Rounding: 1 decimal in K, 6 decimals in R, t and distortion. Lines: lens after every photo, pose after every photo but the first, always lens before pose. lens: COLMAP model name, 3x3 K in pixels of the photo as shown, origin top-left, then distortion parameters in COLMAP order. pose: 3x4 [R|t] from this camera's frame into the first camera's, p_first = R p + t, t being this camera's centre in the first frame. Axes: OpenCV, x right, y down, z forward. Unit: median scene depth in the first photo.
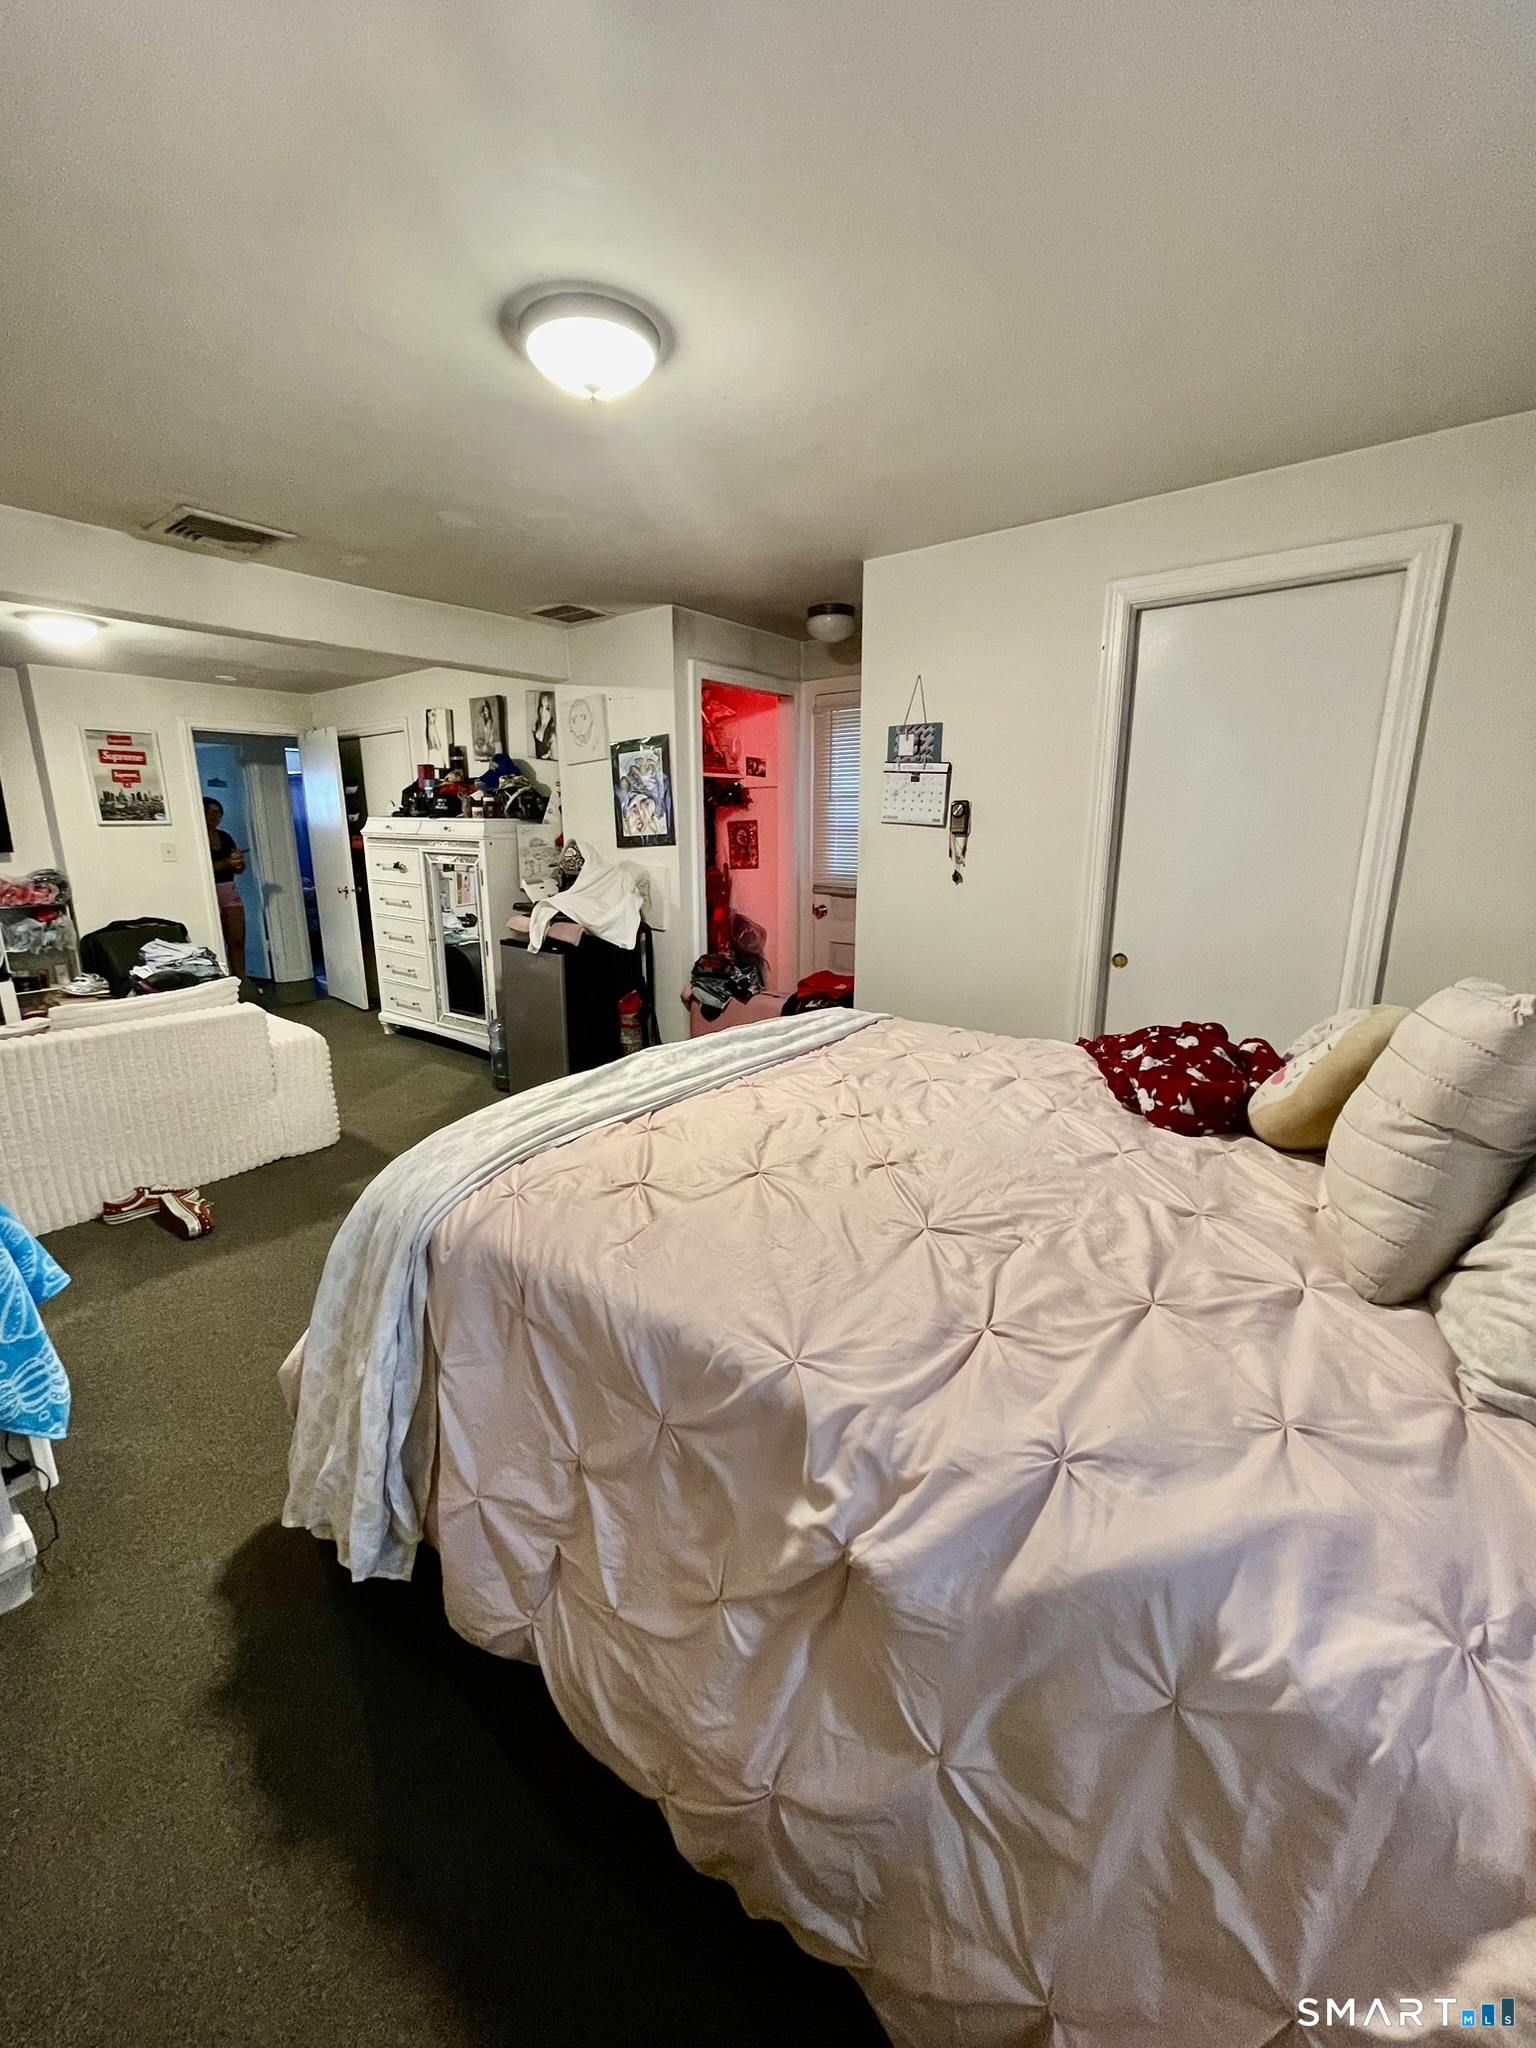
lens RADIAL K [[825.1, 0, 762.3], [0, 825.1, 1018.1], [0, 0, 1]] dist [-0.011608, 0.007597]
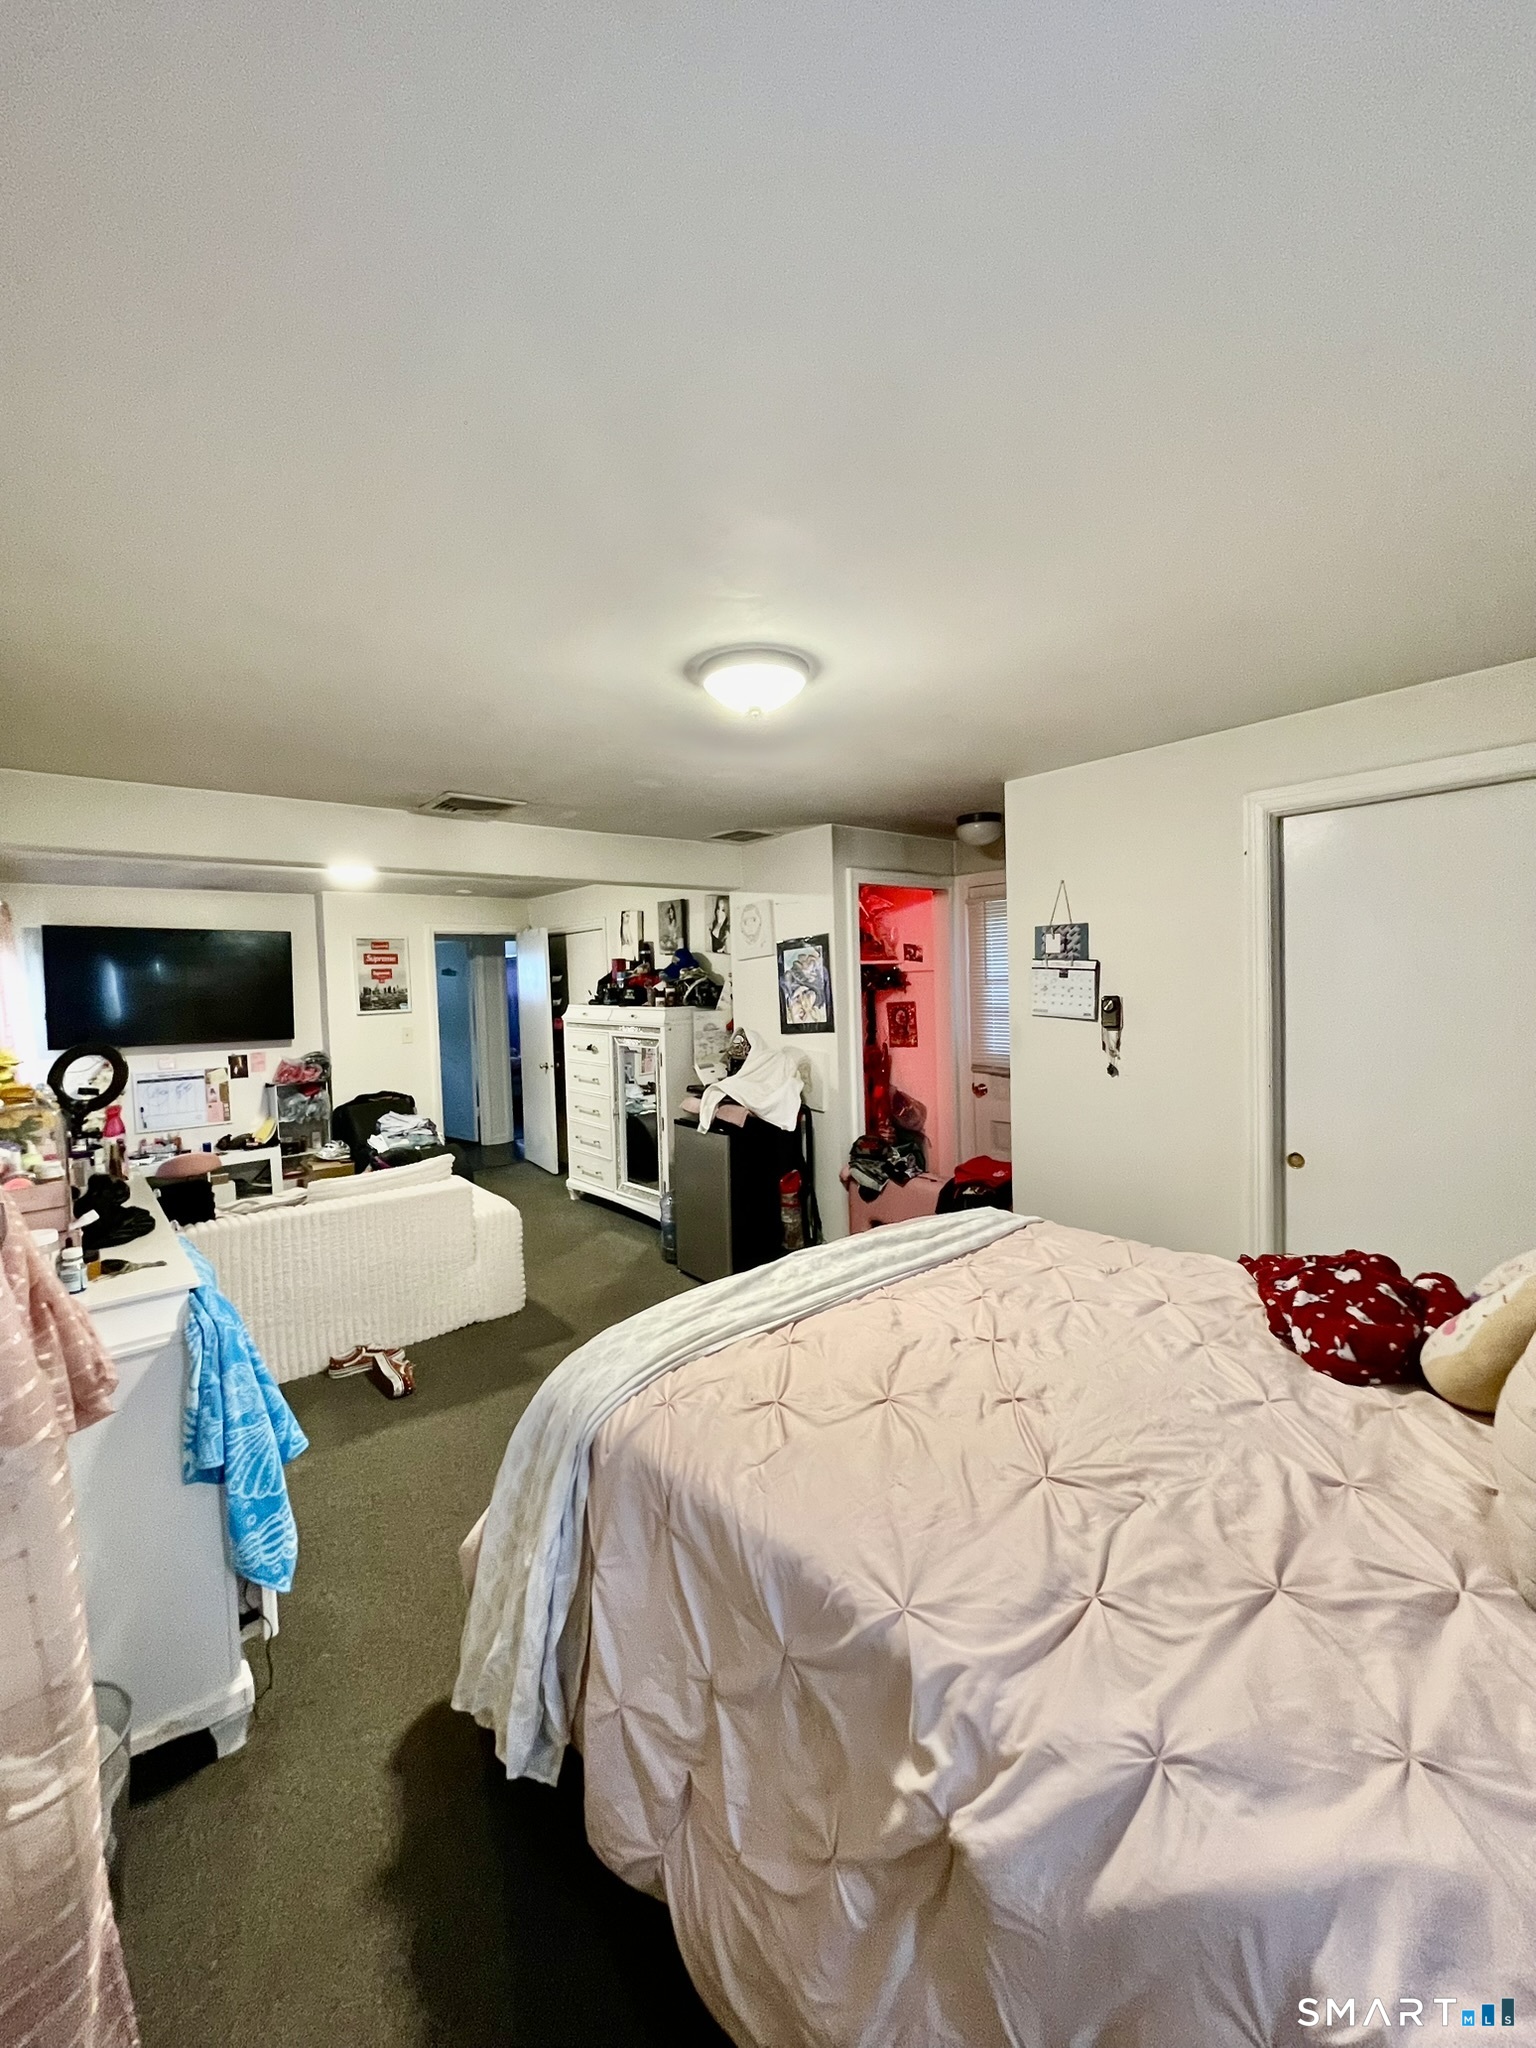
lens RADIAL K [[825.1, 0, 762.3], [0, 825.1, 1018.1], [0, 0, 1]] dist [-0.011608, 0.007597]
pose [[0.978769, -0.017417, -0.204224, 0.058641], [-0.020726, 0.982866, -0.183153, -0.090105], [0.203915, 0.183497, 0.961638, -0.132552]]
